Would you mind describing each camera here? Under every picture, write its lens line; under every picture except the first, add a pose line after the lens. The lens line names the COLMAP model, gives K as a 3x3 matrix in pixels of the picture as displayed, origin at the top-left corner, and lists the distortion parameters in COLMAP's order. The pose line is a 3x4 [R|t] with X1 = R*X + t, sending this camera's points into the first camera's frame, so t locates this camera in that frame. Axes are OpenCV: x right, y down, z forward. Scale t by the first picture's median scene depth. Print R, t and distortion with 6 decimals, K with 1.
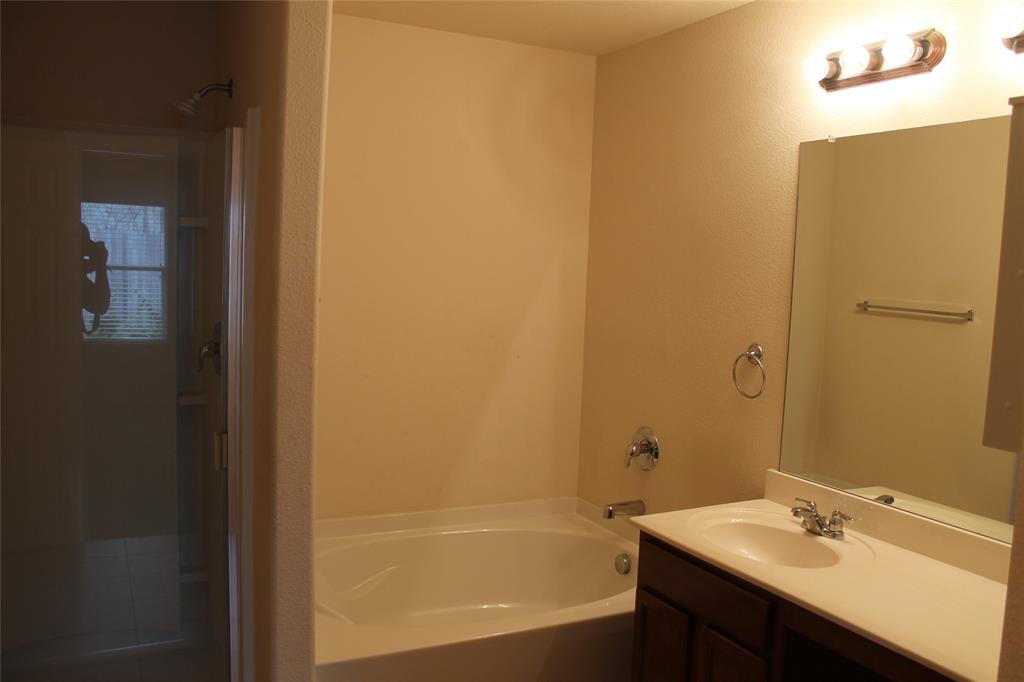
lens RADIAL K [[869.7, 0, 512.0], [0, 869.7, 341.0], [0, 0, 1]] dist [-0.113987, 0.003312]
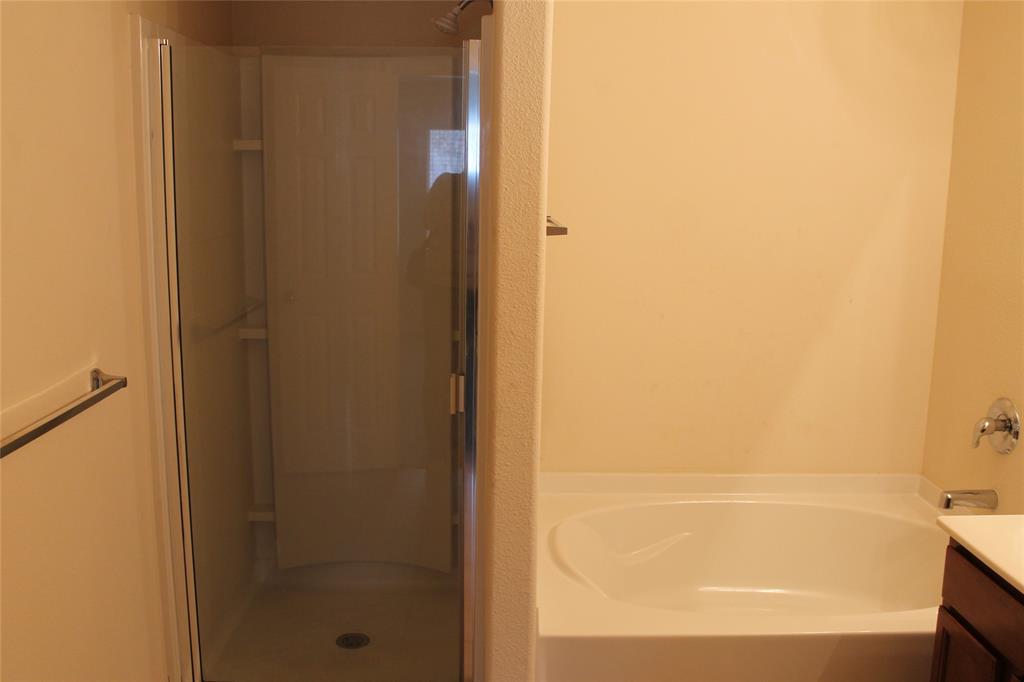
lens RADIAL K [[924.8, 0, 512.0], [0, 924.8, 341.0], [0, 0, 1]] dist [-0.146058, 0.127777]
pose [[0.903400, 0.053289, -0.425474, 0.122904], [-0.021475, 0.996625, 0.079225, -0.008651], [0.428260, -0.062435, 0.901496, 0.112287]]
